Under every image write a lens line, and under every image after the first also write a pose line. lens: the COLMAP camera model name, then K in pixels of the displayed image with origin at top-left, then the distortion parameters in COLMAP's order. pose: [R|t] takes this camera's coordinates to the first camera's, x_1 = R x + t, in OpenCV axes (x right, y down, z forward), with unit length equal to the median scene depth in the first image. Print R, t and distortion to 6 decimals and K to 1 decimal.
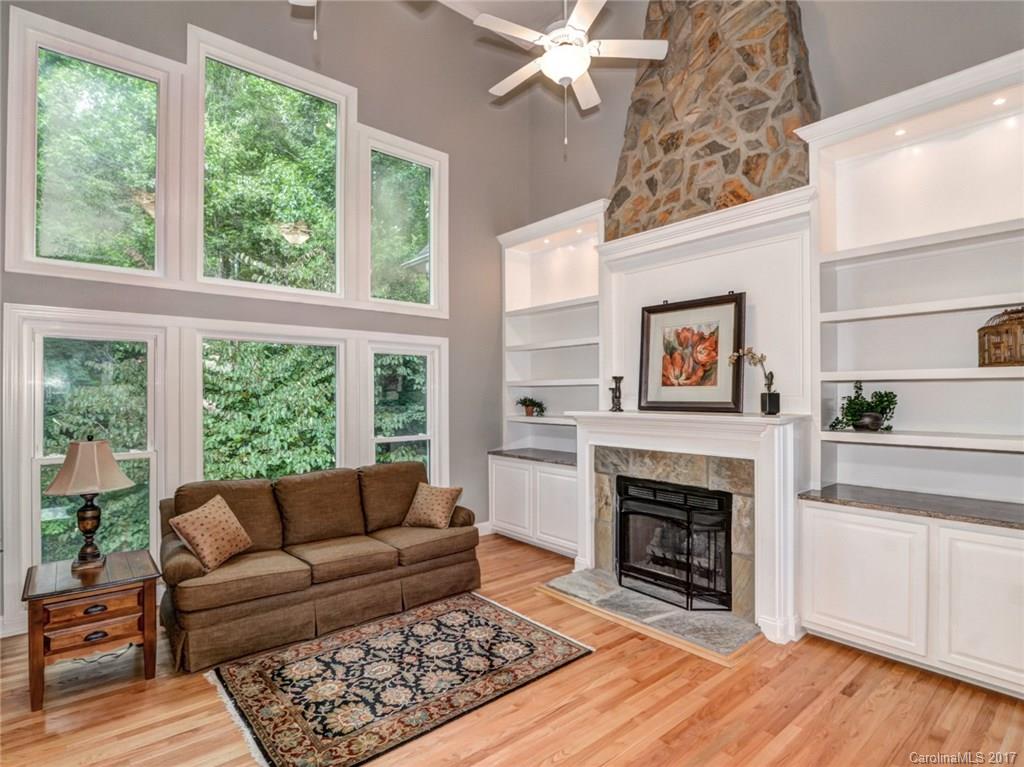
lens RADIAL K [[542.4, 0, 510.4], [0, 542.4, 380.0], [0, 0, 1]] dist [-0.022323, 0.002097]
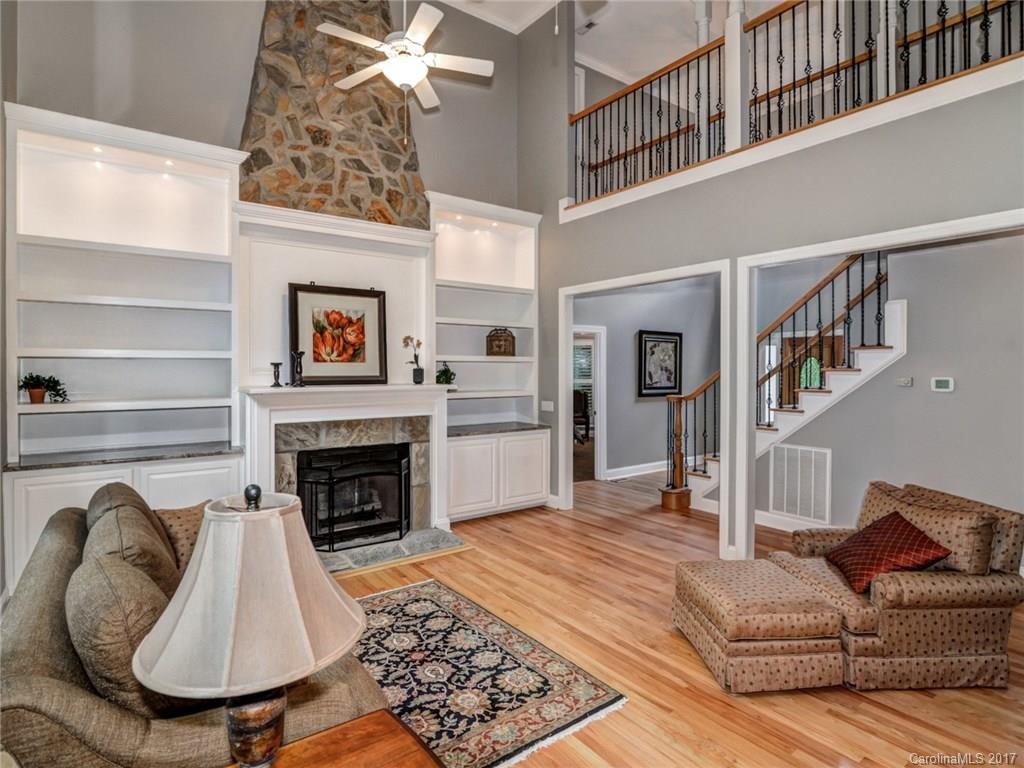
lens RADIAL K [[542.4, 0, 519.3], [0, 542.4, 355.9], [0, 0, 1]] dist [-0.022323, 0.002097]
pose [[0.047848, 0.022362, 0.998604, -0.961053], [-0.028593, 0.999370, -0.021009, 0.013012], [-0.998445, -0.027548, 0.048457, 0.683443]]
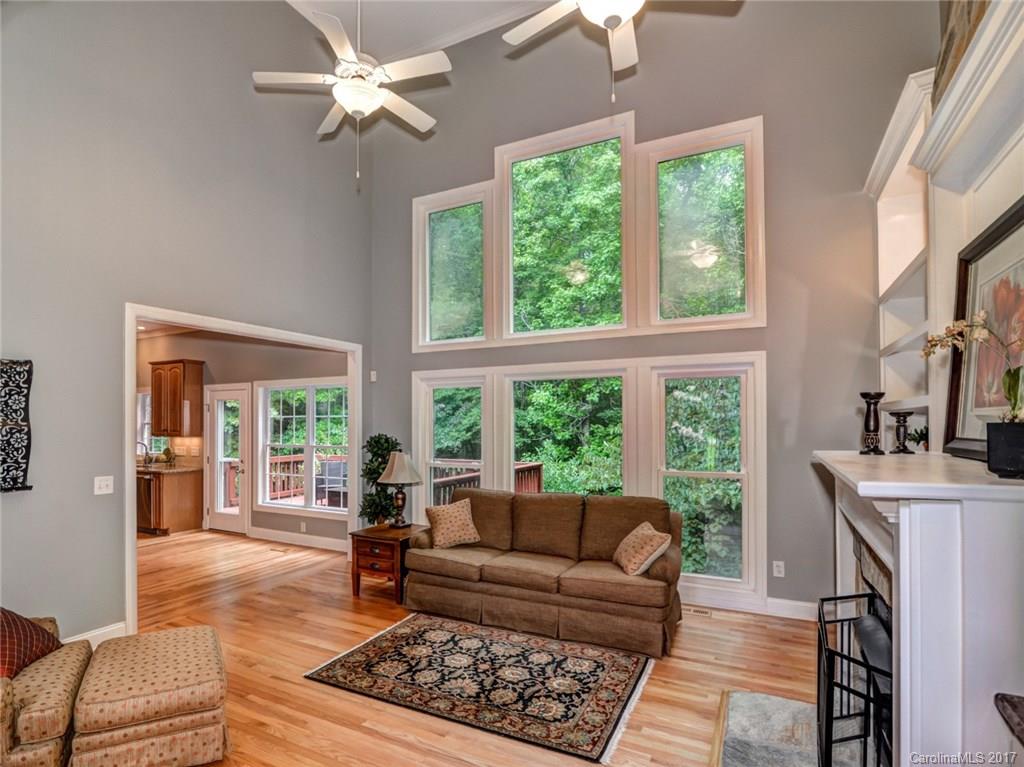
lens RADIAL K [[542.4, 0, 458.4], [0, 542.4, 415.1], [0, 0, 1]] dist [-0.022323, 0.002097]
pose [[0.338291, -0.020877, -0.940810, 0.711884], [0.023609, 0.999627, -0.013693, 0.023309], [0.940745, -0.017579, 0.338658, 0.510452]]
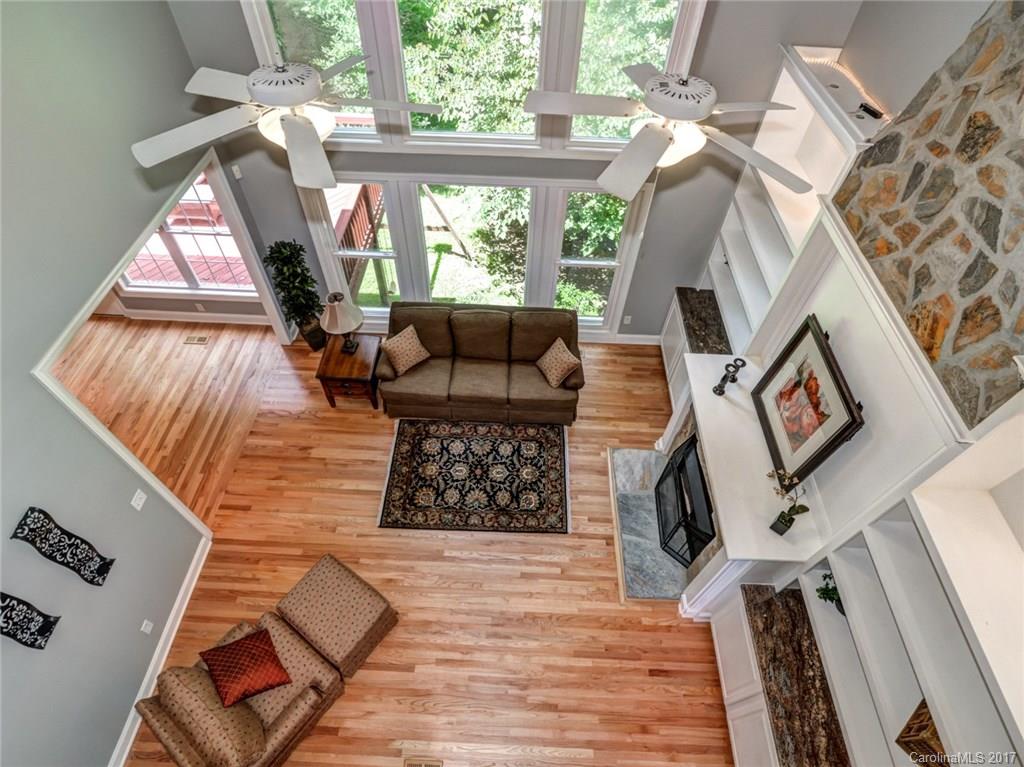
lens RADIAL K [[542.4, 0, 505.9], [0, 542.4, 380.8], [0, 0, 1]] dist [-0.022323, 0.002097]
pose [[0.732863, 0.539661, -0.414341, 0.388784], [-0.004194, 0.612559, 0.790414, -0.912928], [0.680364, -0.577527, 0.451185, 0.374642]]
